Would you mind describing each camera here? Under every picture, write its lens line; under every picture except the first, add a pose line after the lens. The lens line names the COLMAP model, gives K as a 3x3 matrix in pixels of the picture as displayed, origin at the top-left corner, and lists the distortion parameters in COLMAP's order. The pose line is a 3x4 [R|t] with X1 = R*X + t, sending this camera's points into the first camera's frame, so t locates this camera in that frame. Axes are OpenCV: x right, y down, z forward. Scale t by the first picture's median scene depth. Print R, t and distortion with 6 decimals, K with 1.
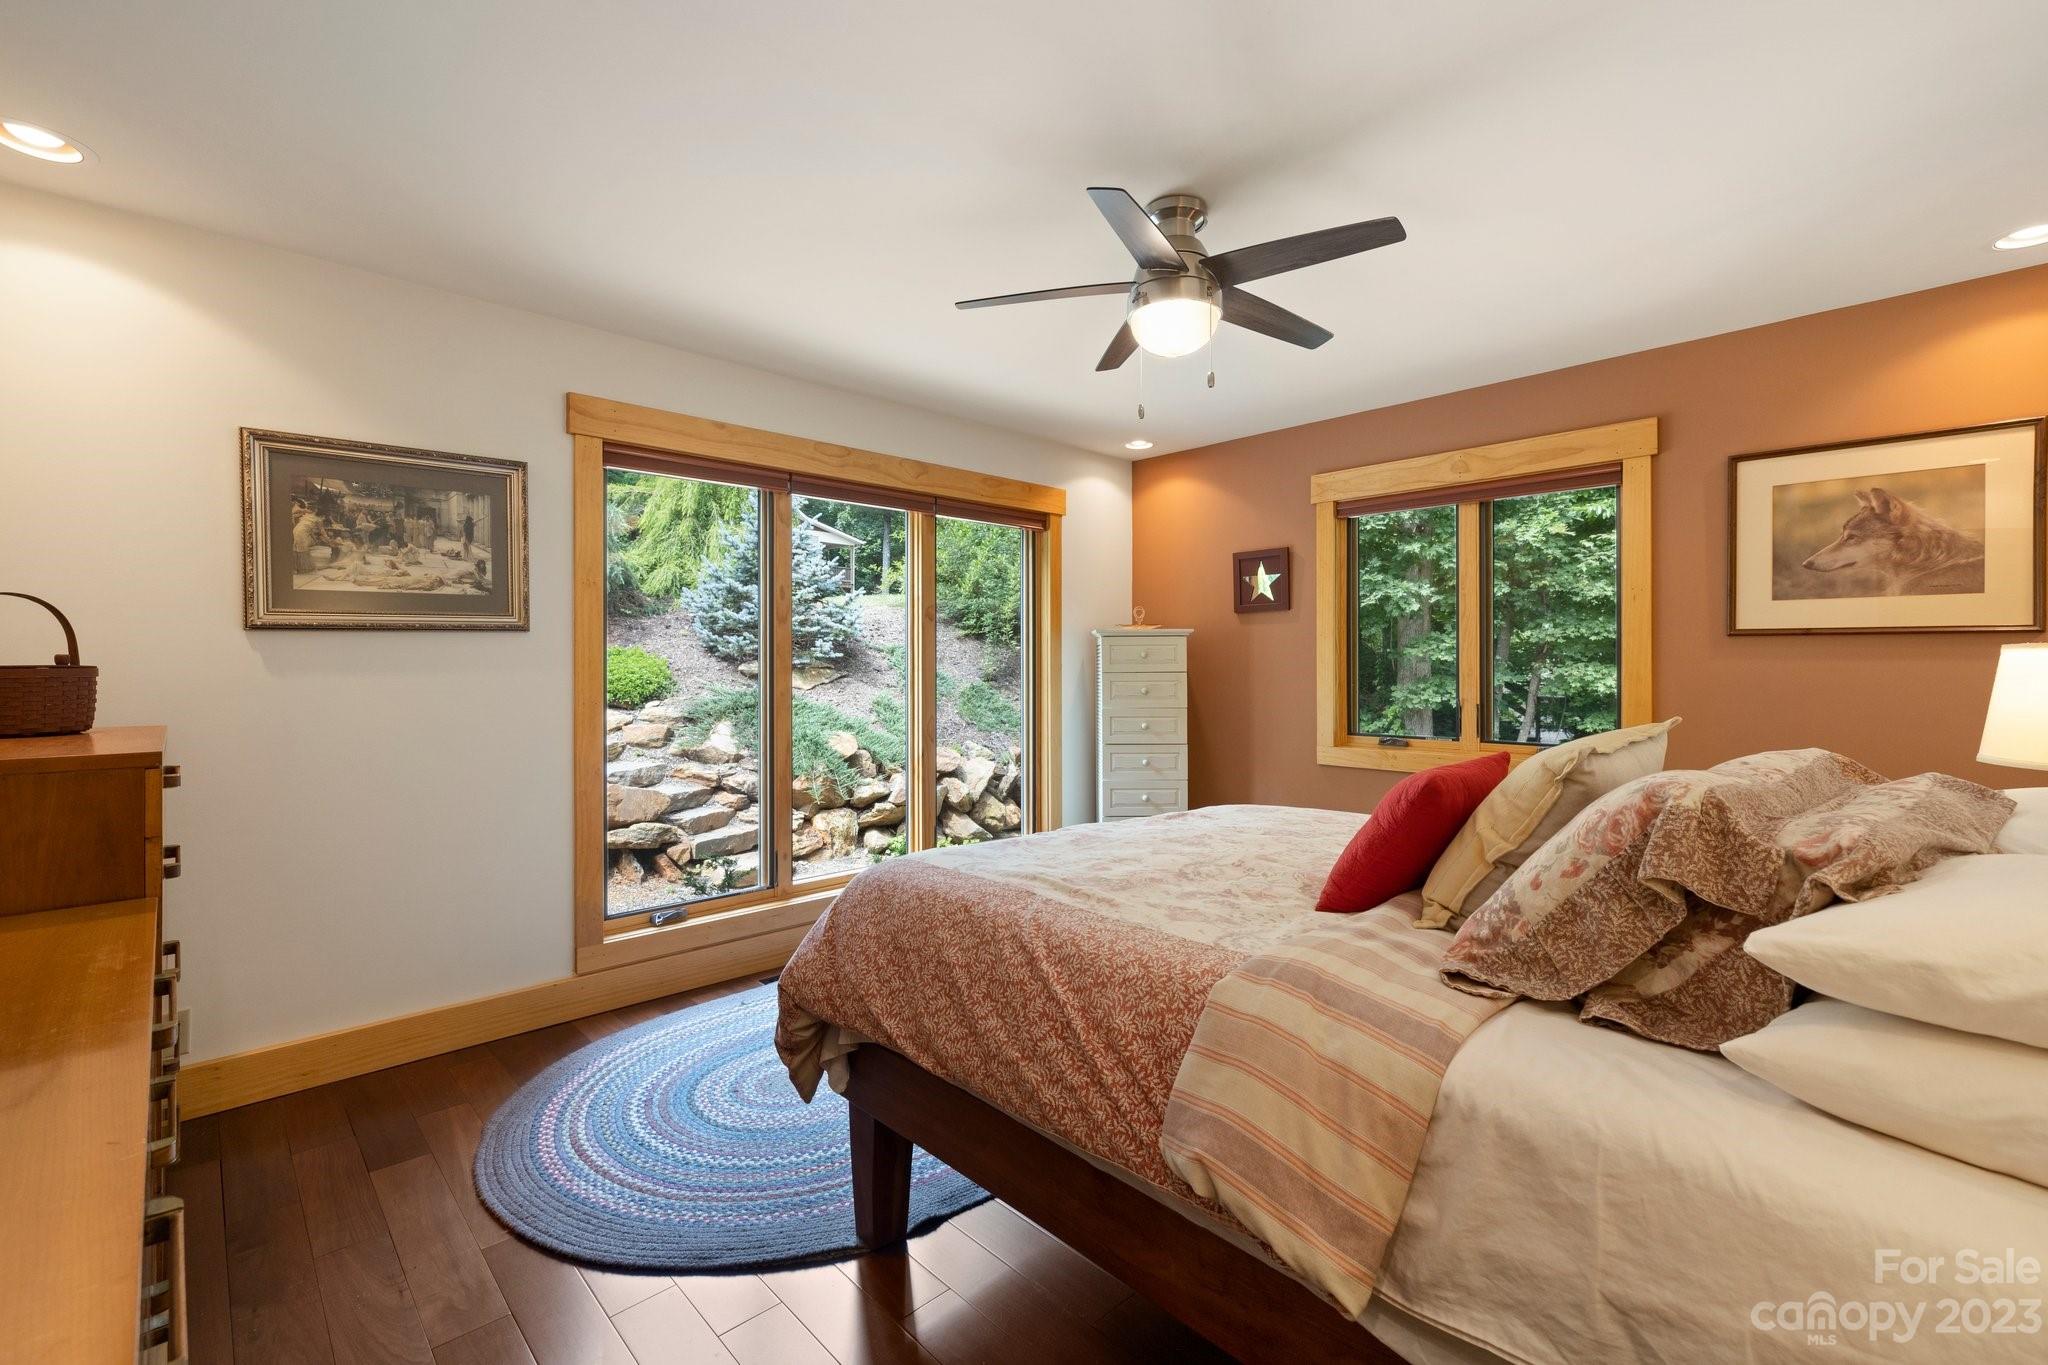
lens RADIAL K [[893.7, 0, 1024.8], [0, 893.7, 670.5], [0, 0, 1]] dist [0.006879, 0.000310]
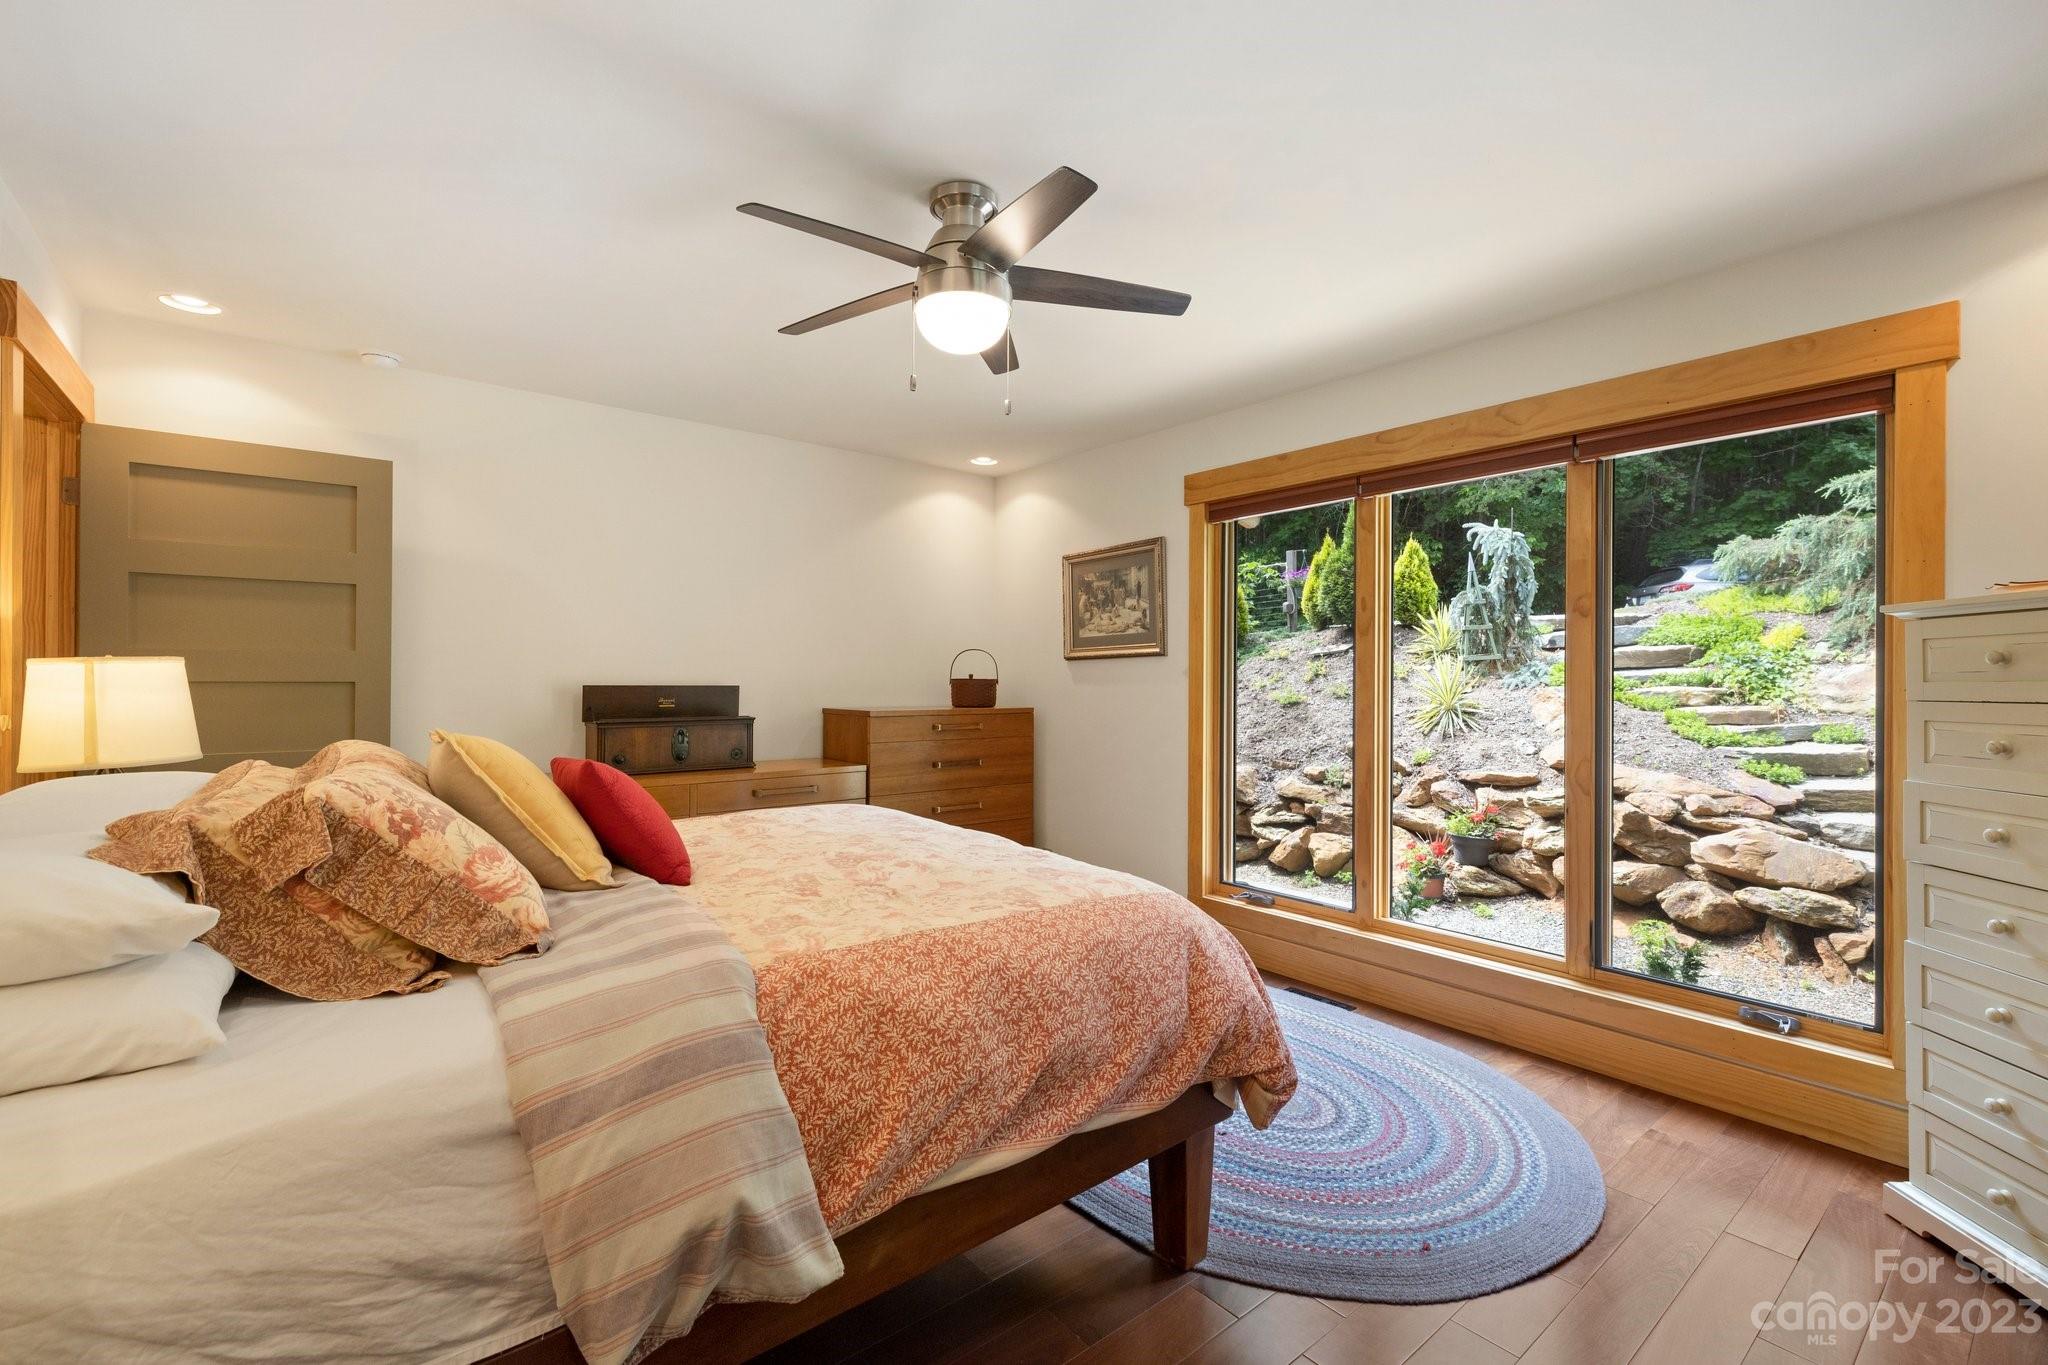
lens RADIAL K [[893.7, 0, 1026.8], [0, 893.7, 681.7], [0, 0, 1]] dist [0.006879, 0.000310]
pose [[-0.081714, 0.003023, -0.996651, 0.880547], [-0.010538, 0.999937, 0.003897, -0.005830], [0.996600, 0.010821, -0.081677, 0.912821]]
